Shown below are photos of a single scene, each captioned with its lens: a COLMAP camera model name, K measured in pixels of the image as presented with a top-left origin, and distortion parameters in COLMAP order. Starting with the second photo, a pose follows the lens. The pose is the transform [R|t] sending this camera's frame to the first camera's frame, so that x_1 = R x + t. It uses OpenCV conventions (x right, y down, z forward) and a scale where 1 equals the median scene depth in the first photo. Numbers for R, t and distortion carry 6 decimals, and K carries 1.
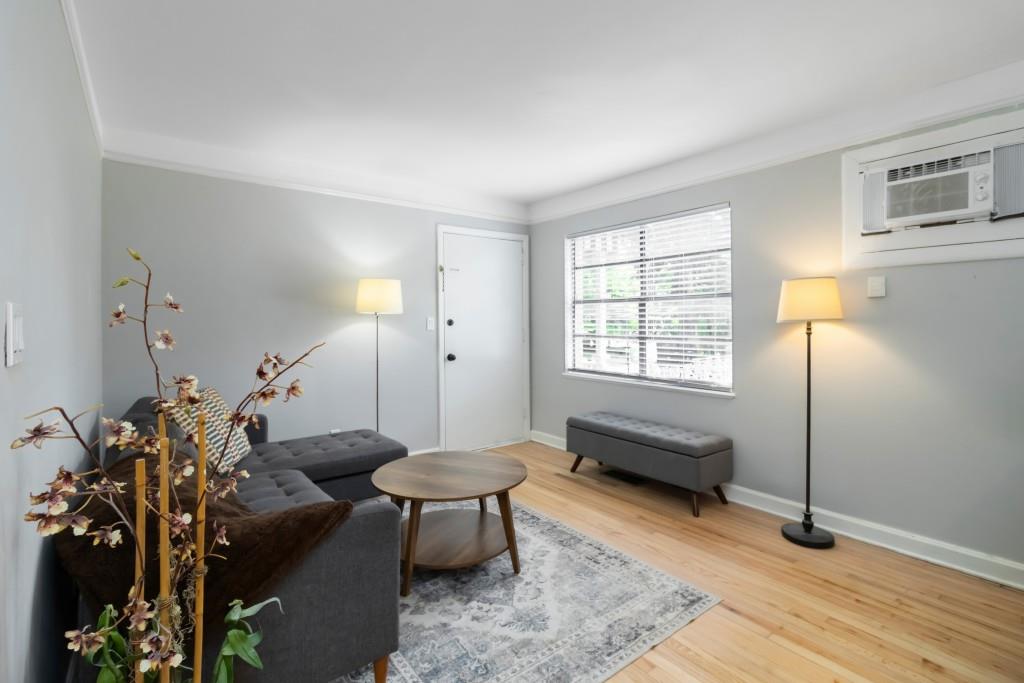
lens RADIAL K [[485.1, 0, 514.6], [0, 485.1, 311.0], [0, 0, 1]] dist [0.009114, 0.000603]
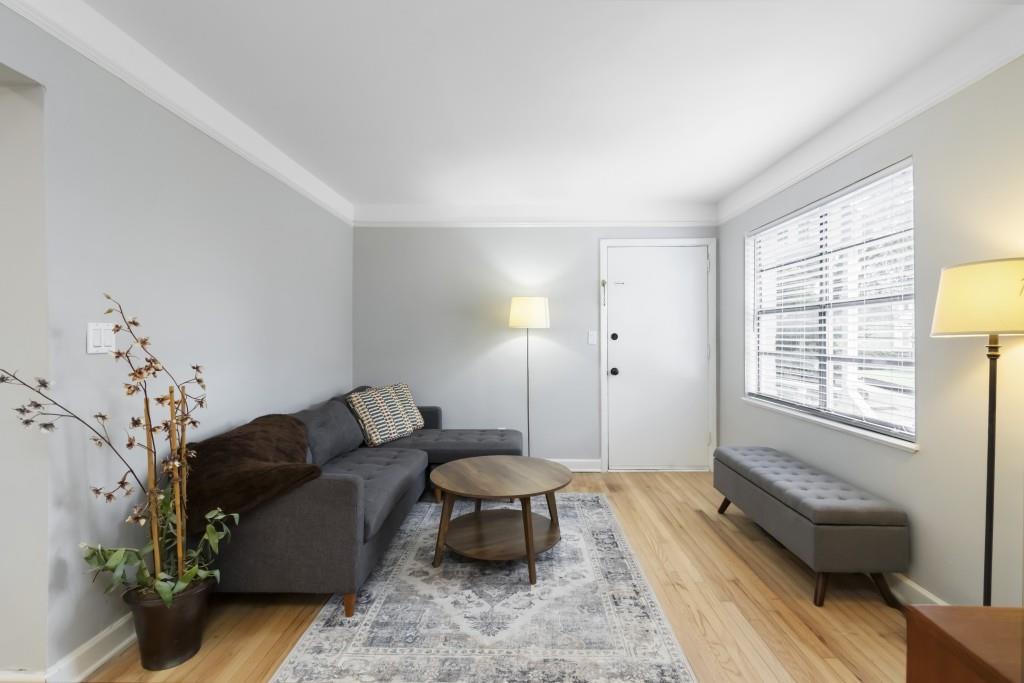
lens RADIAL K [[473.9, 0, 515.4], [0, 473.9, 335.4], [0, 0, 1]] dist [0.004304, 0.000694]
pose [[0.774567, 0.001827, -0.632489, 0.390435], [0.009672, 0.999845, 0.014734, 0.005490], [0.632418, -0.017530, 0.774429, 0.145234]]
